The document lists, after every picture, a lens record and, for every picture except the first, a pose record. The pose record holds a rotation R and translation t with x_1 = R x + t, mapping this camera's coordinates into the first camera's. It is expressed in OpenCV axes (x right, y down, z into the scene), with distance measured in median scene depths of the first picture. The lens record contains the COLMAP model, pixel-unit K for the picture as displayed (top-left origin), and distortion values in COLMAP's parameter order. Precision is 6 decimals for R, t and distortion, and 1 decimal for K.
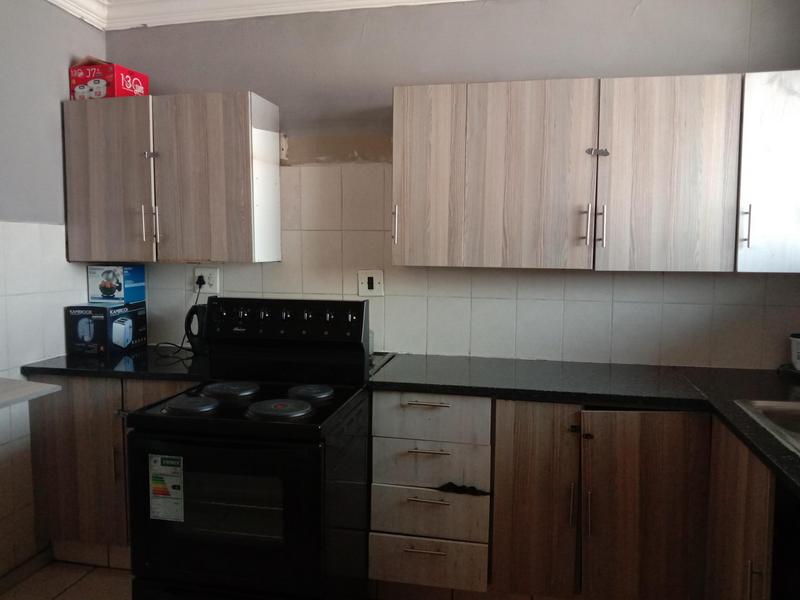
lens RADIAL K [[631.5, 0, 397.8], [0, 631.5, 300.8], [0, 0, 1]] dist [0.062975, -0.123903]
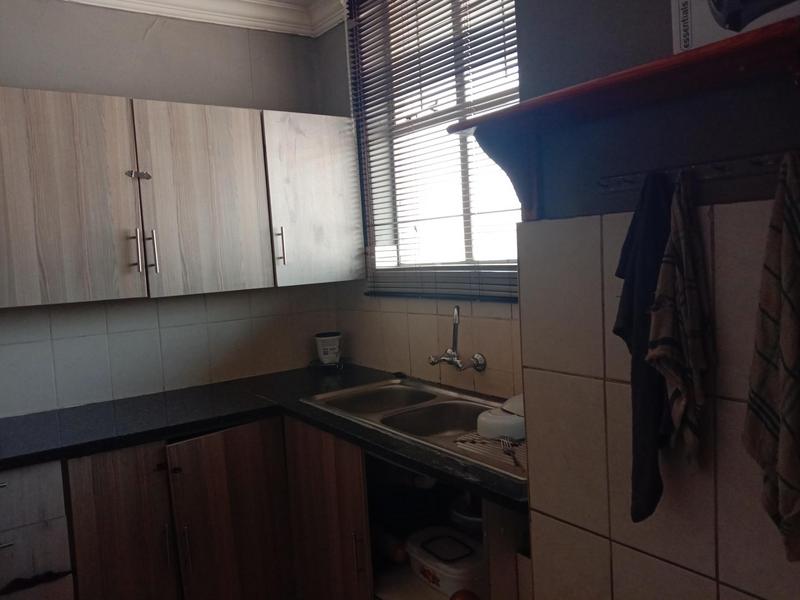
lens RADIAL K [[631.5, 0, 397.8], [0, 631.5, 300.8], [0, 0, 1]] dist [0.062975, -0.123903]
pose [[0.682034, -0.103368, 0.723978, -0.093546], [0.127256, 0.991632, 0.021699, -0.012222], [-0.720163, 0.077332, 0.689481, 0.053035]]
